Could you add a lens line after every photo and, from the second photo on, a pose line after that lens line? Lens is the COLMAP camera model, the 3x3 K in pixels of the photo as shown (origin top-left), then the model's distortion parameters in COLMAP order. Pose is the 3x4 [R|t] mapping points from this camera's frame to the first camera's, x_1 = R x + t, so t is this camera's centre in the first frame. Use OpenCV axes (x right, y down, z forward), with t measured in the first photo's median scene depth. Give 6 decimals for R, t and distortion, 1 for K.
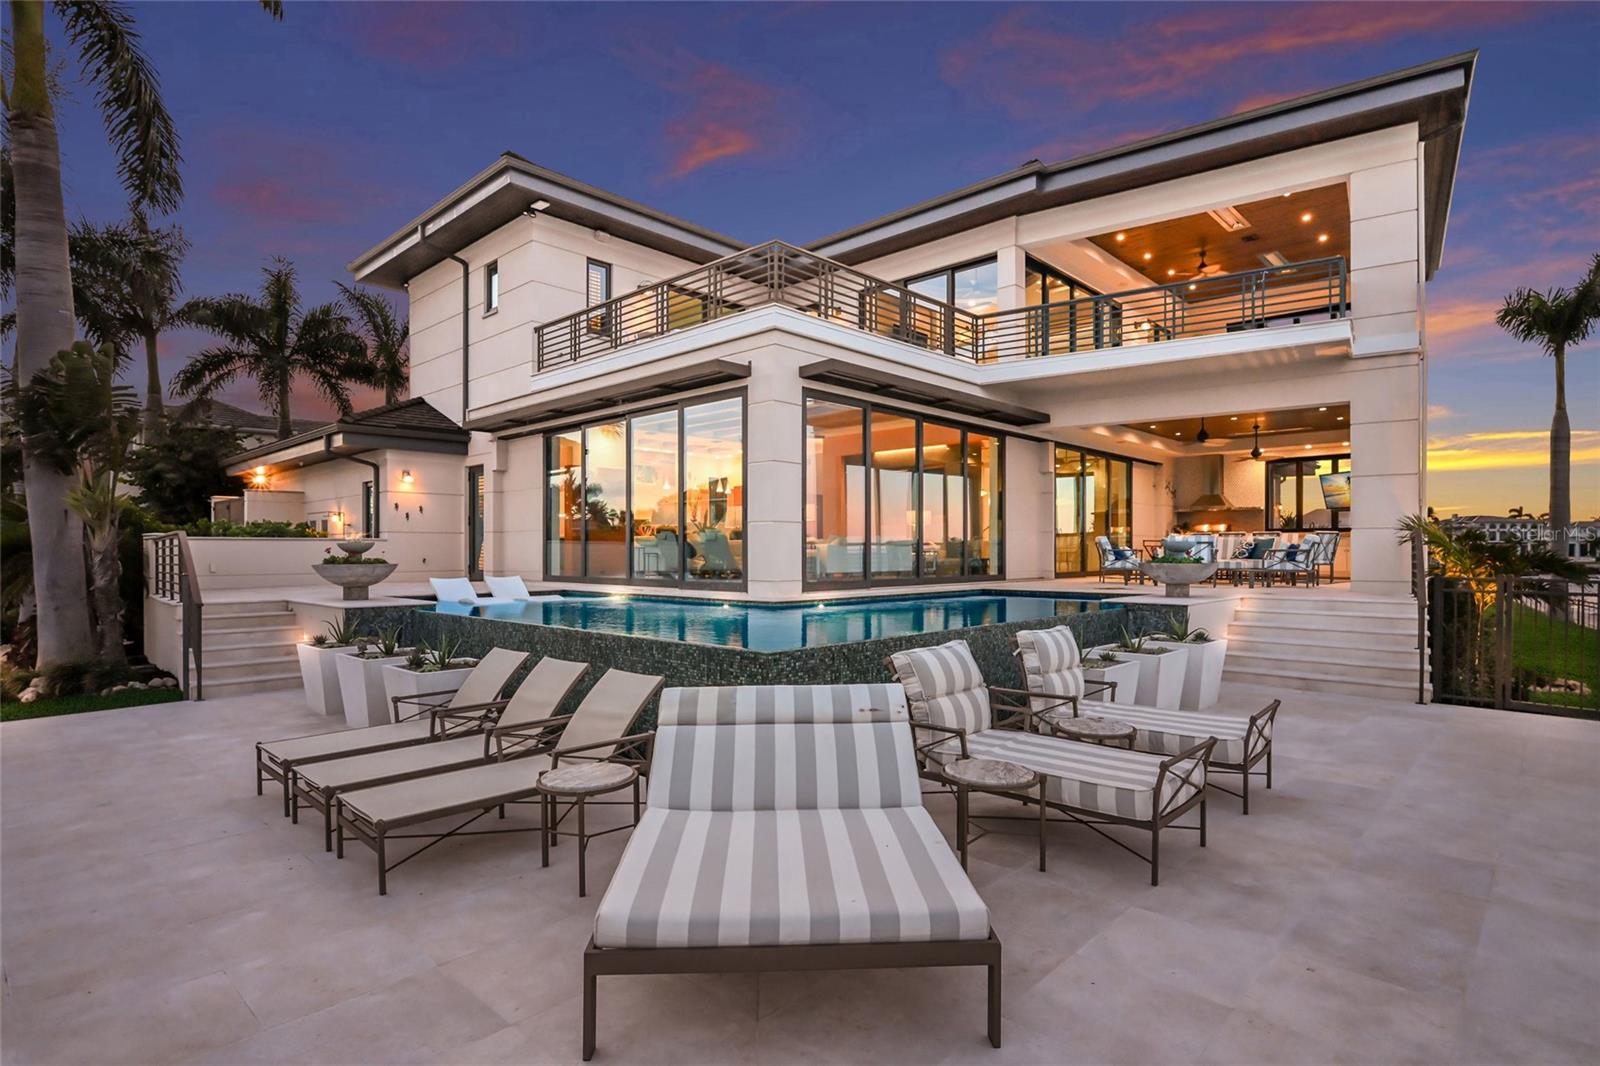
lens RADIAL K [[819.7, 0, 801.6], [0, 819.7, 542.8], [0, 0, 1]] dist [-0.011974, 0.000069]
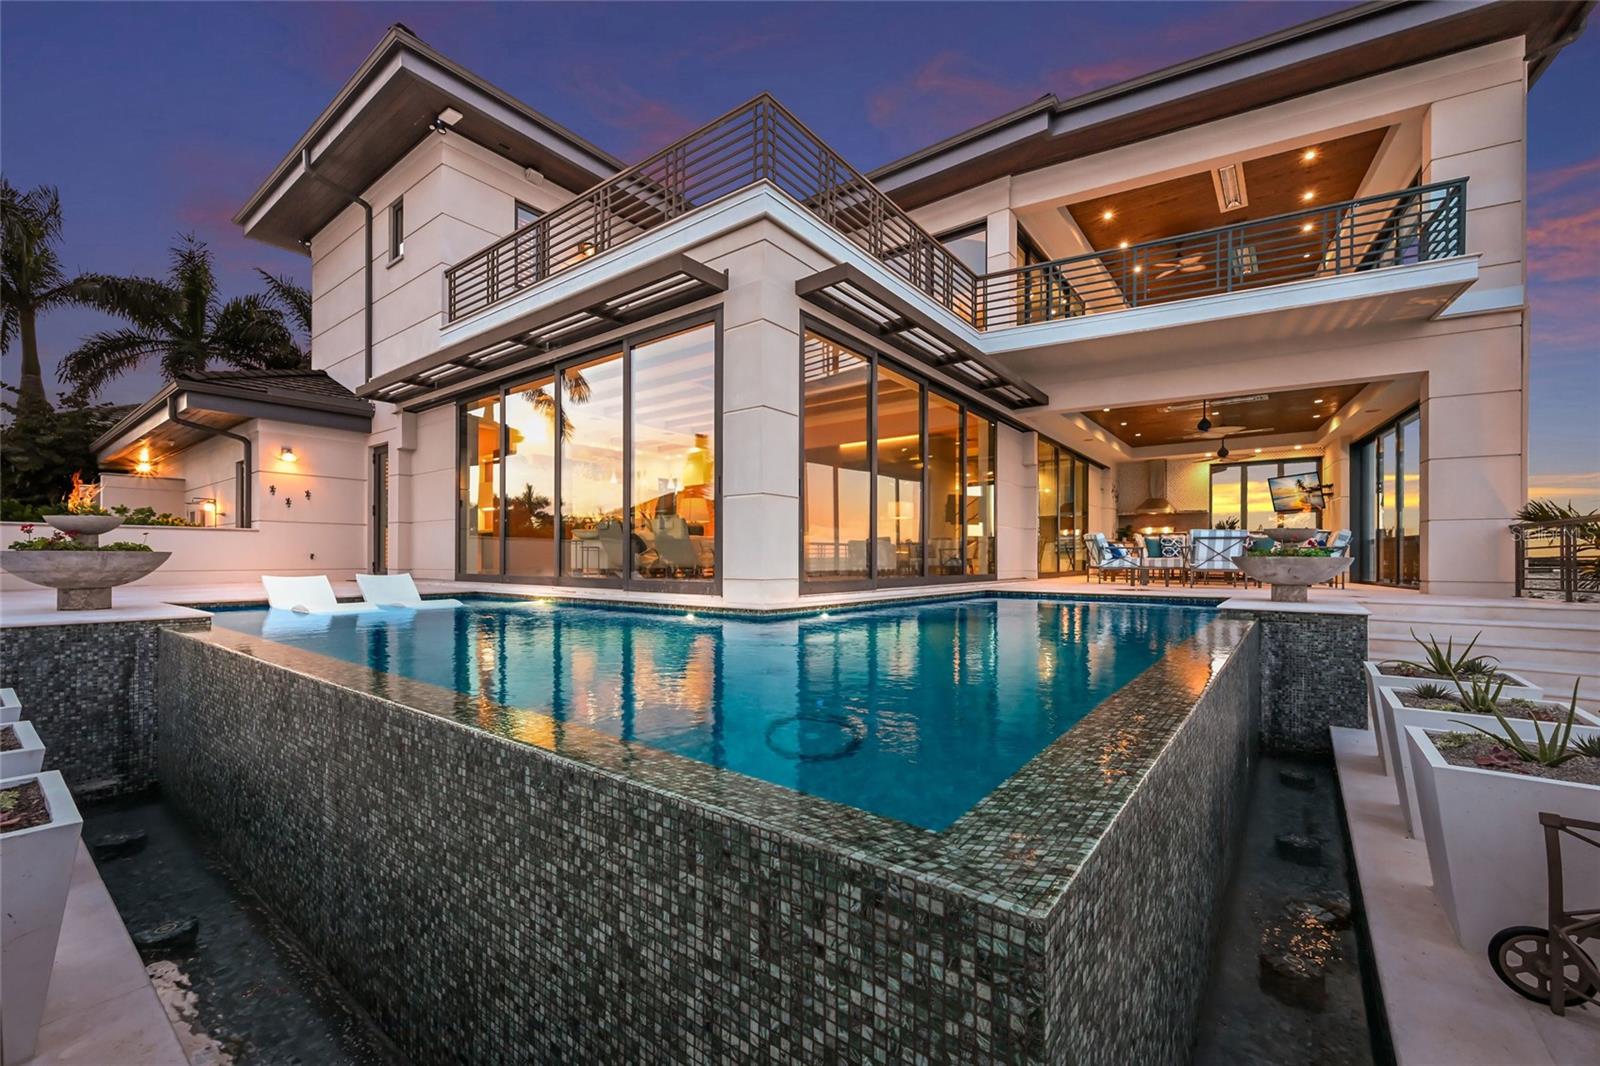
lens RADIAL K [[652.2, 0, 803.2], [0, 652.2, 554.9], [0, 0, 1]] dist [0.009180, -0.000055]
pose [[0.993637, 0.005724, 0.112485, -0.042433], [-0.006205, 0.999973, 0.003928, 0.016056], [-0.112460, -0.004601, 0.993646, 0.307294]]
